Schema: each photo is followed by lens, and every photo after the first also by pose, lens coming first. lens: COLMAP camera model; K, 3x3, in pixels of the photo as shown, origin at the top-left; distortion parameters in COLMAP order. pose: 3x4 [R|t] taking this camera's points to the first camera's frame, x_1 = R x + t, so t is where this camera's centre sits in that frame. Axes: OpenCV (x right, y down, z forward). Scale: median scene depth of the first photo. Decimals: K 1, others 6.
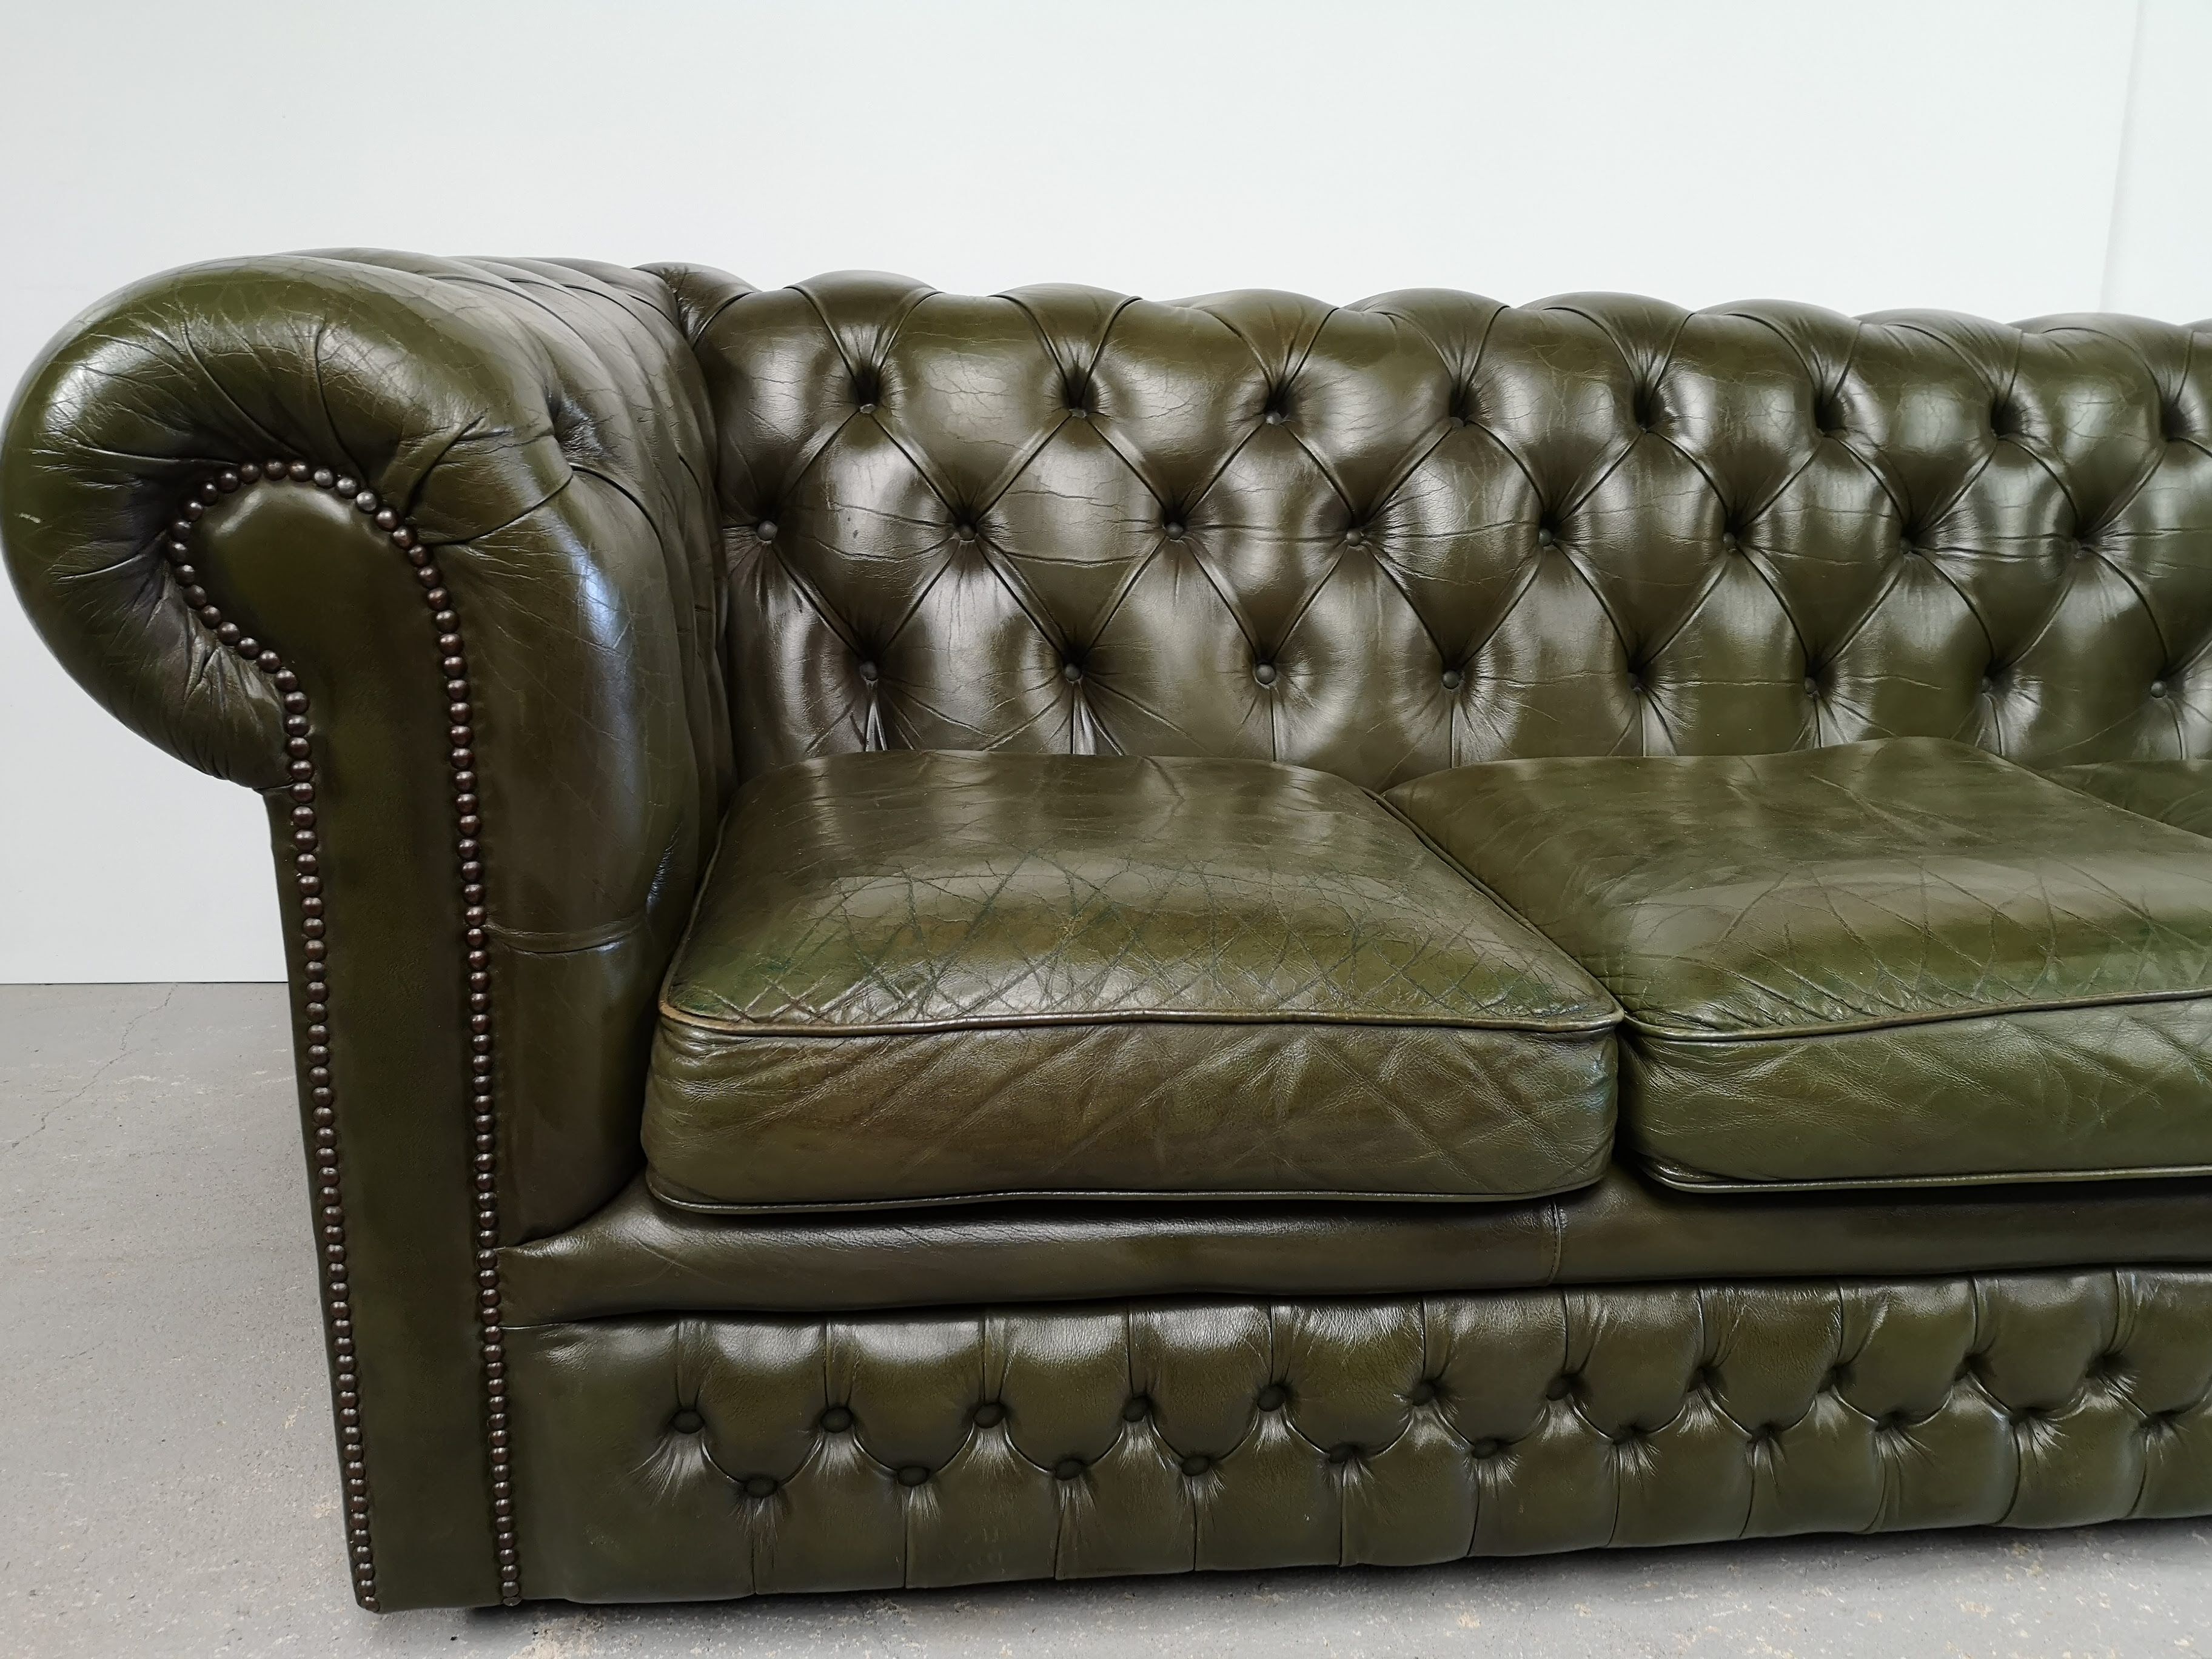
lens RADIAL K [[1778.1, 0, 1096.4], [0, 1778.1, 835.9], [0, 0, 1]] dist [0.033843, -0.052858]
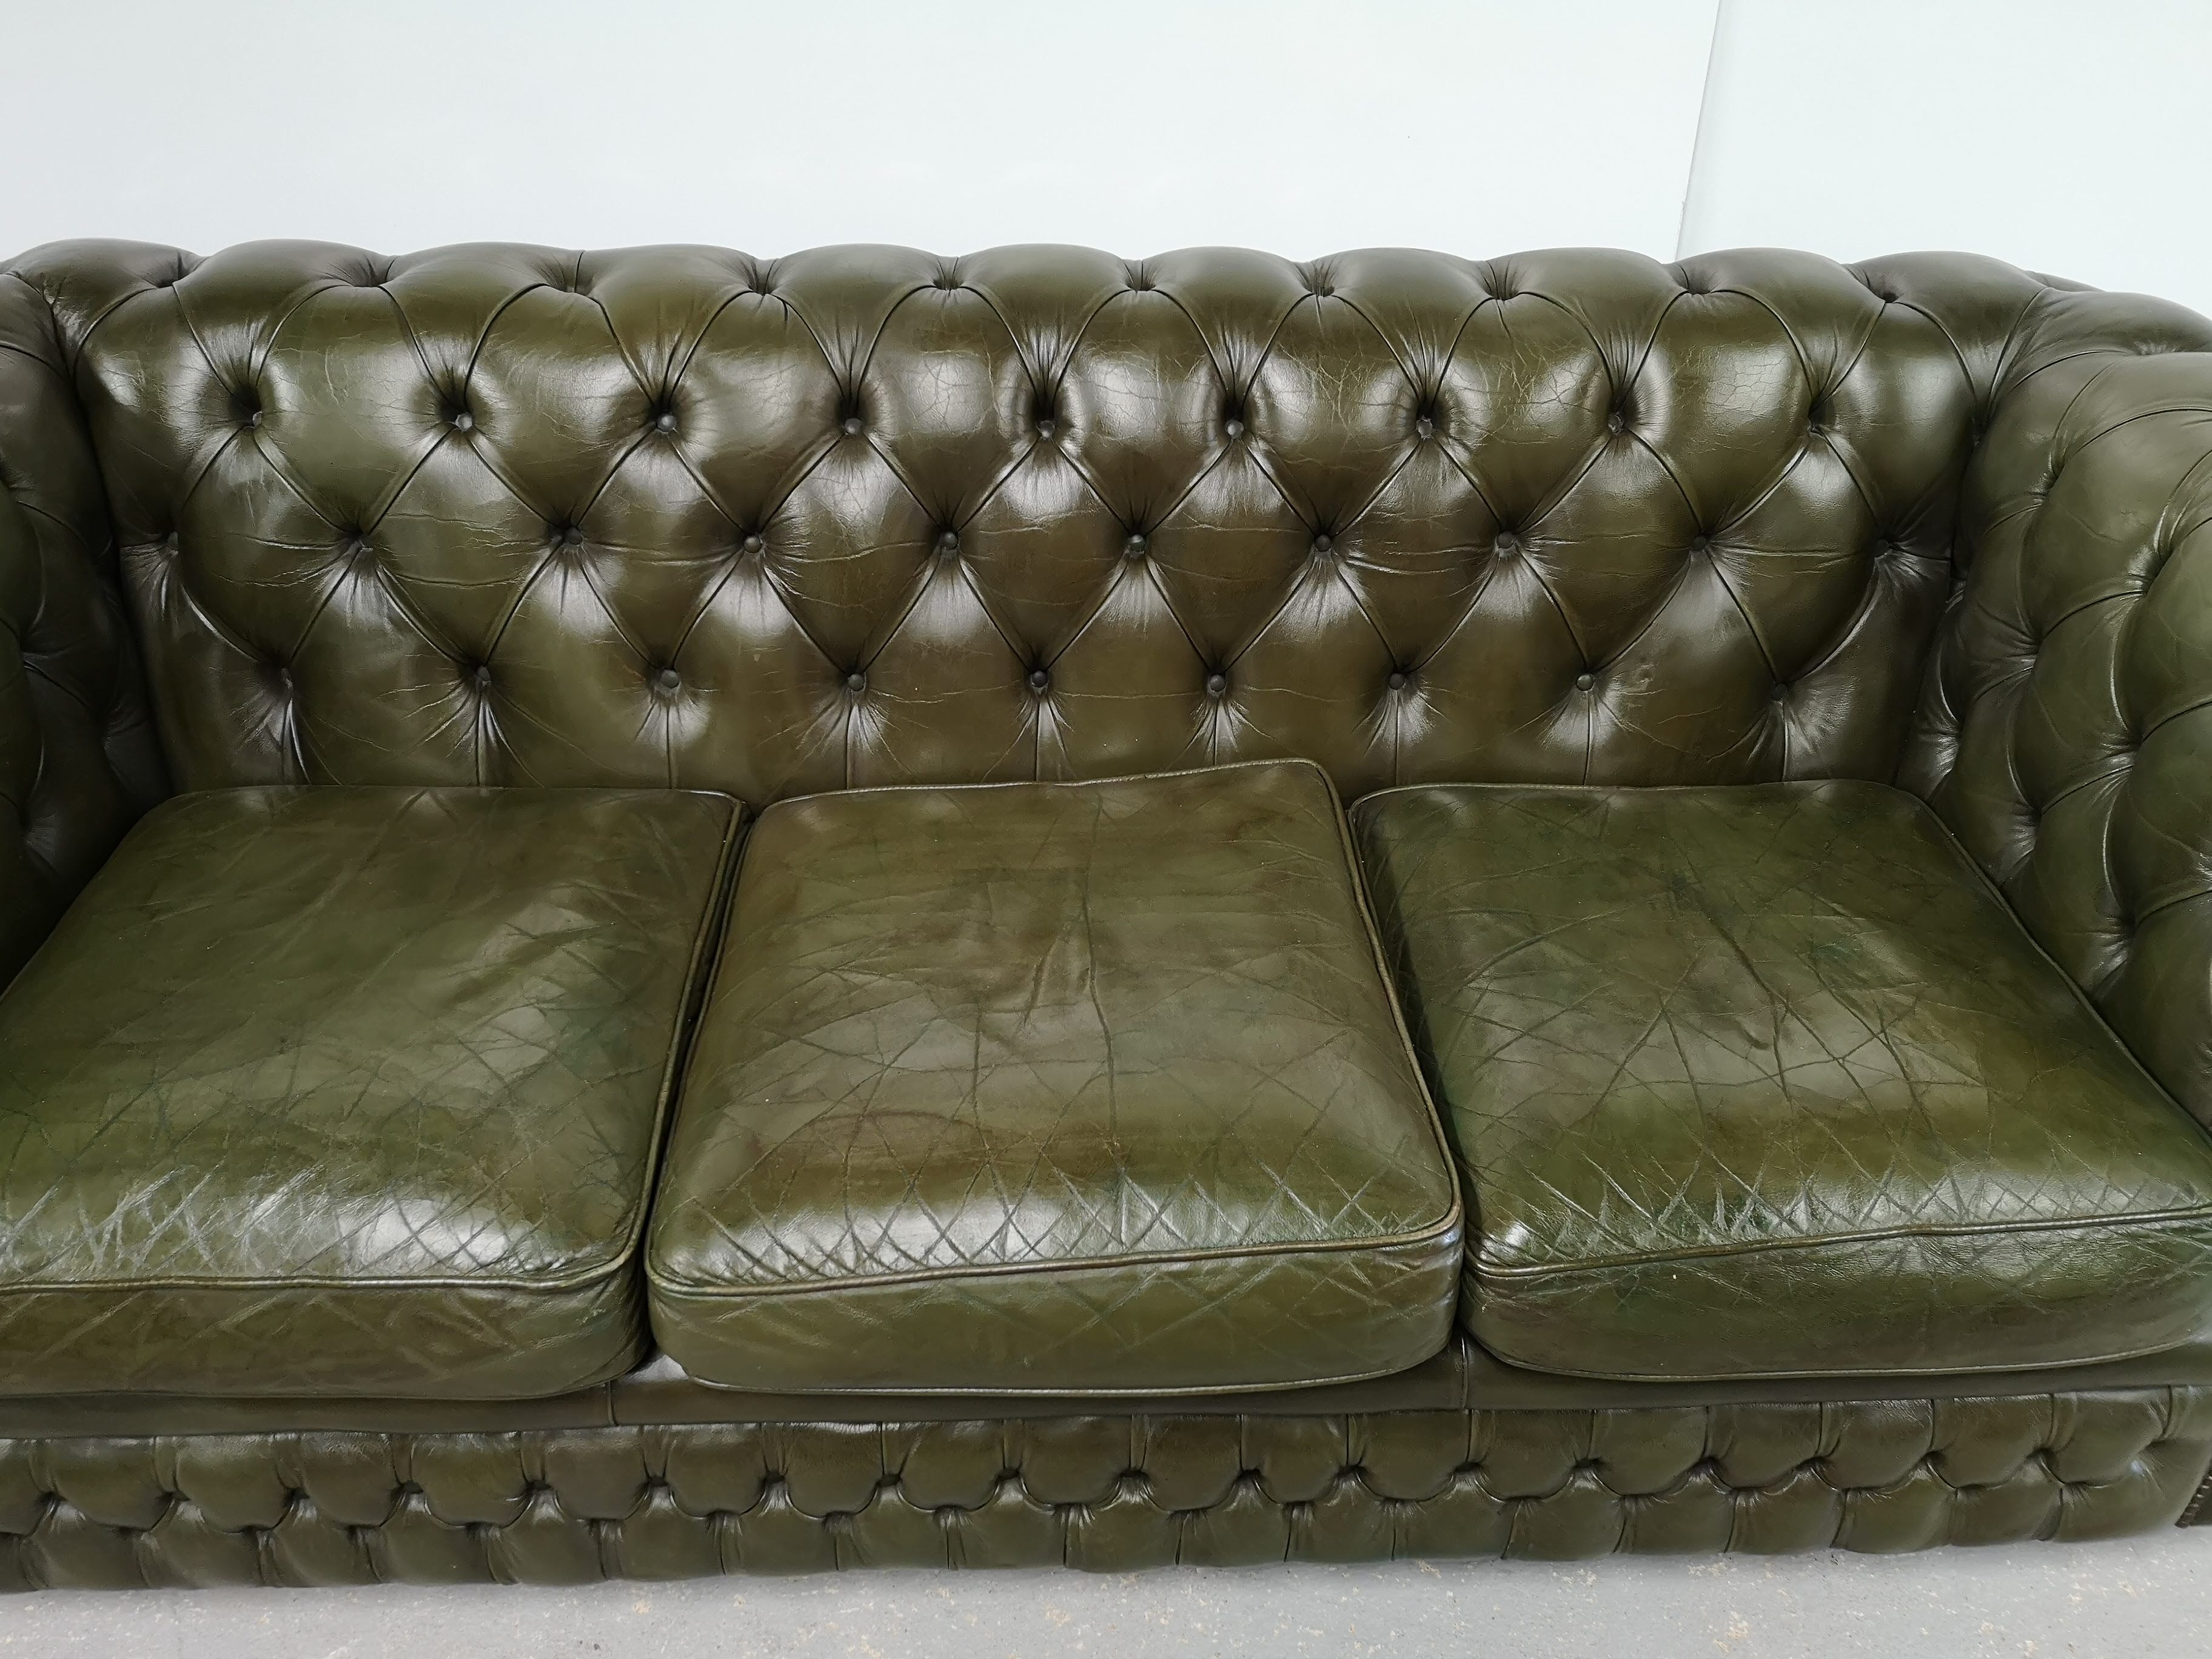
lens RADIAL K [[1778.1, 0, 1096.4], [0, 1778.1, 835.9], [0, 0, 1]] dist [0.033843, -0.052858]
pose [[0.996558, 0.032690, -0.076187, 0.672322], [-0.007295, 0.949990, 0.312195, -0.521988], [0.082582, -0.310564, 0.946958, 0.005190]]
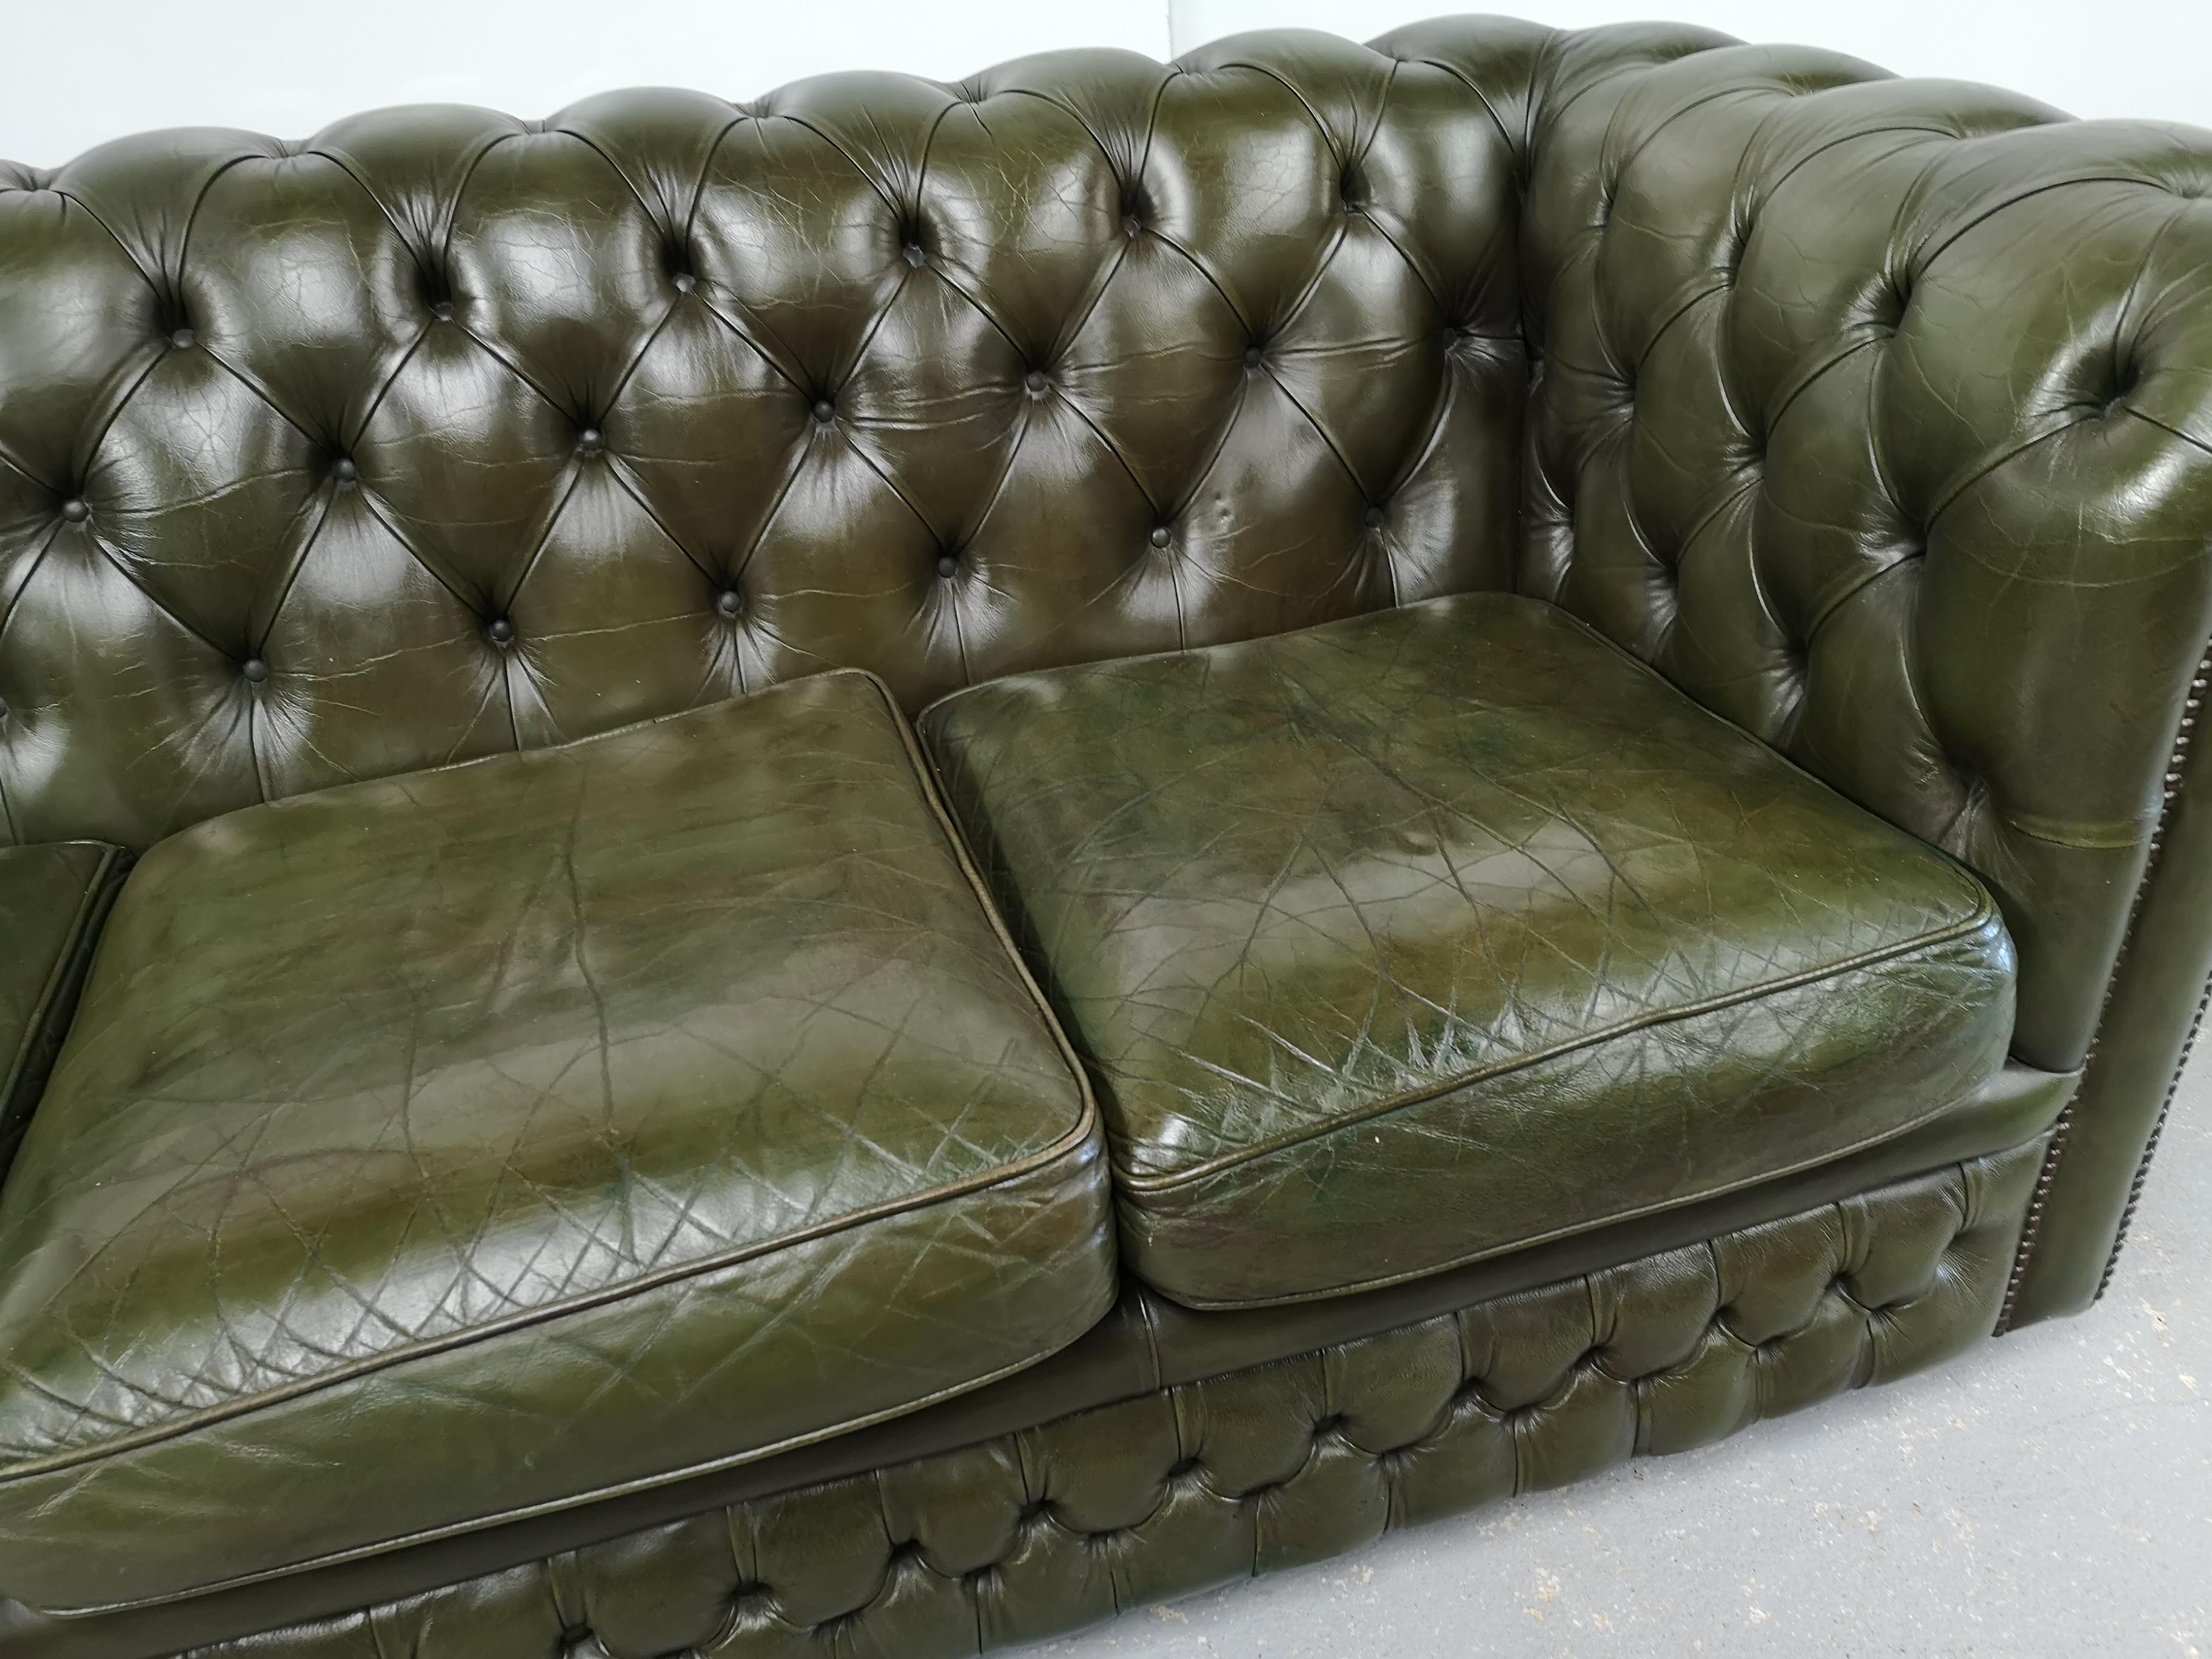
lens RADIAL K [[1768.0, 0, 1111.5], [0, 1768.0, 836.1], [0, 0, 1]] dist [0.072513, -0.142213]
pose [[0.981483, -0.155016, 0.112518, 0.759805], [0.121164, 0.957402, 0.262110, -0.287096], [-0.148356, -0.243623, 0.958456, 0.249659]]
